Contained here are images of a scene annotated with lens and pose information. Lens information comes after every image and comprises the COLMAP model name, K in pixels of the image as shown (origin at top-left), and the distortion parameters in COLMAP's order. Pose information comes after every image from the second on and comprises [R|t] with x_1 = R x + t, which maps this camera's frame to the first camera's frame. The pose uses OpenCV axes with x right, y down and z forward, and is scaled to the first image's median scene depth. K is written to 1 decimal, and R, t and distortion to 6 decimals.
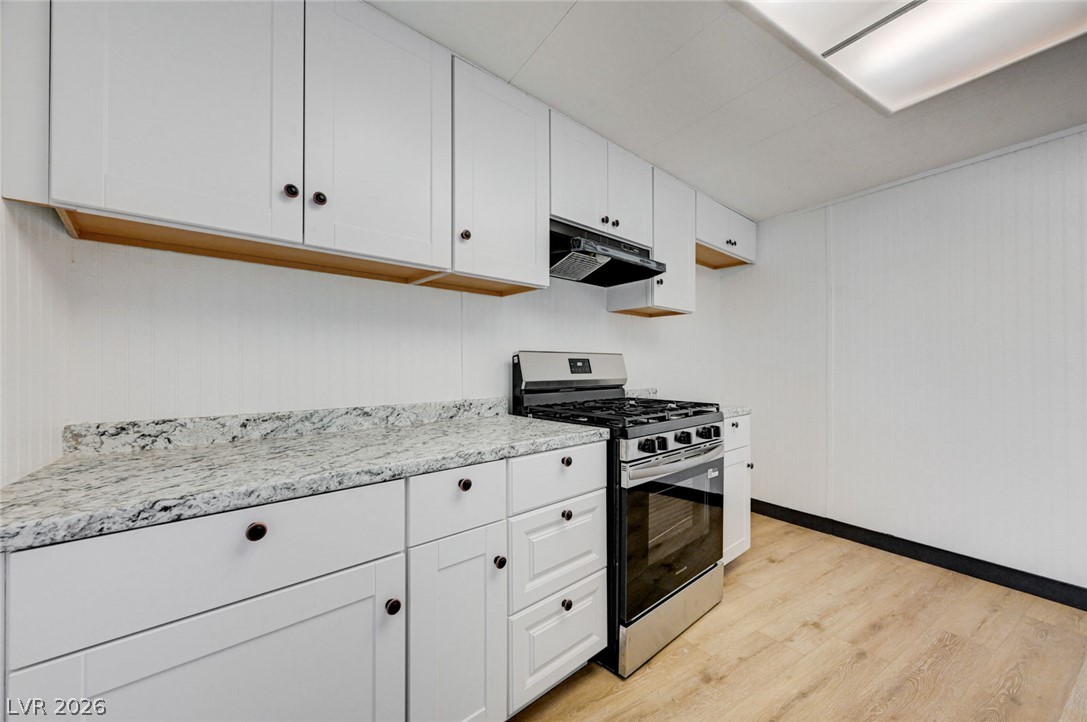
lens RADIAL K [[430.3, 0, 546.5], [0, 430.3, 362.5], [0, 0, 1]] dist [0.002527, 0.000306]
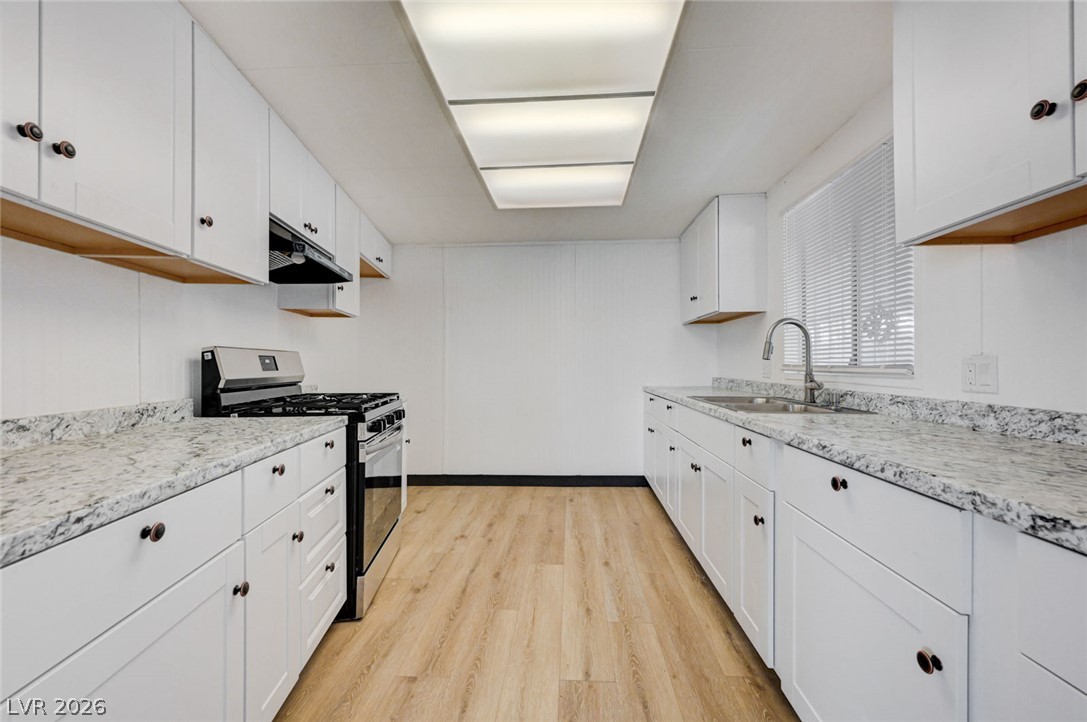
lens RADIAL K [[430.3, 0, 550.2], [0, 430.3, 360.6], [0, 0, 1]] dist [0.002527, 0.000306]
pose [[0.584570, 0.006572, 0.811316, -0.444277], [-0.004885, 0.999978, -0.004581, 0.004728], [-0.811328, -0.001286, 0.584589, -0.129552]]
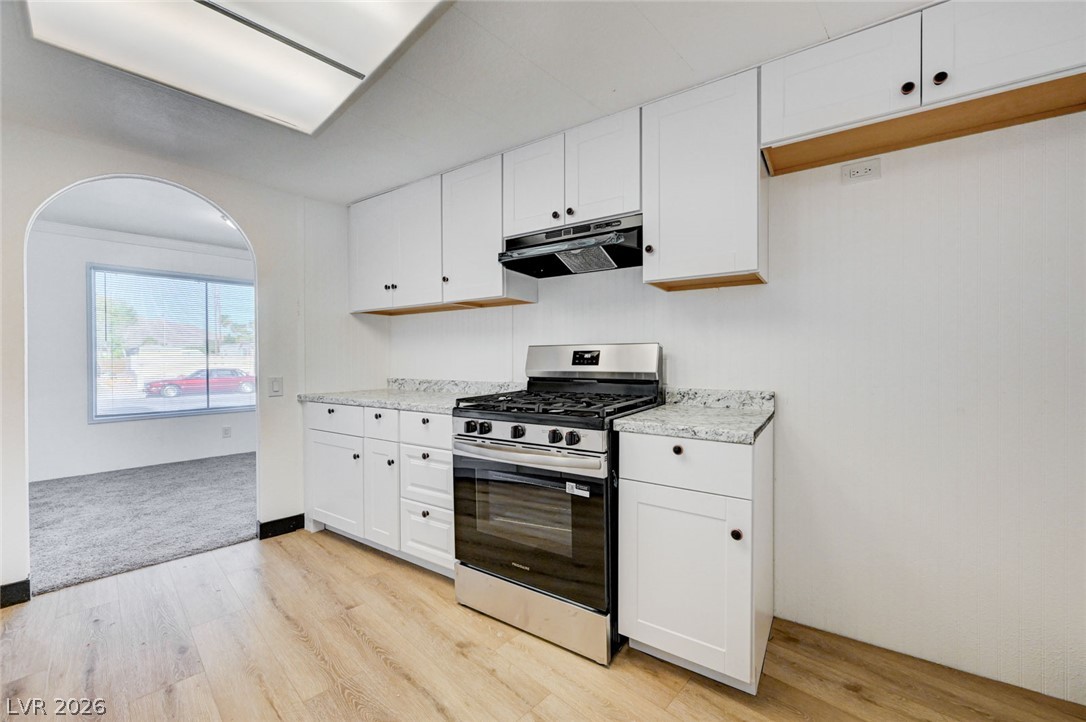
lens RADIAL K [[429.9, 0, 554.2], [0, 429.9, 354.4], [0, 0, 1]] dist [0.002527, 0.000306]
pose [[0.240374, 0.004867, -0.970668, 1.336550], [0.024822, 0.999630, 0.011160, -0.016926], [0.970363, -0.026777, 0.240164, 0.878281]]
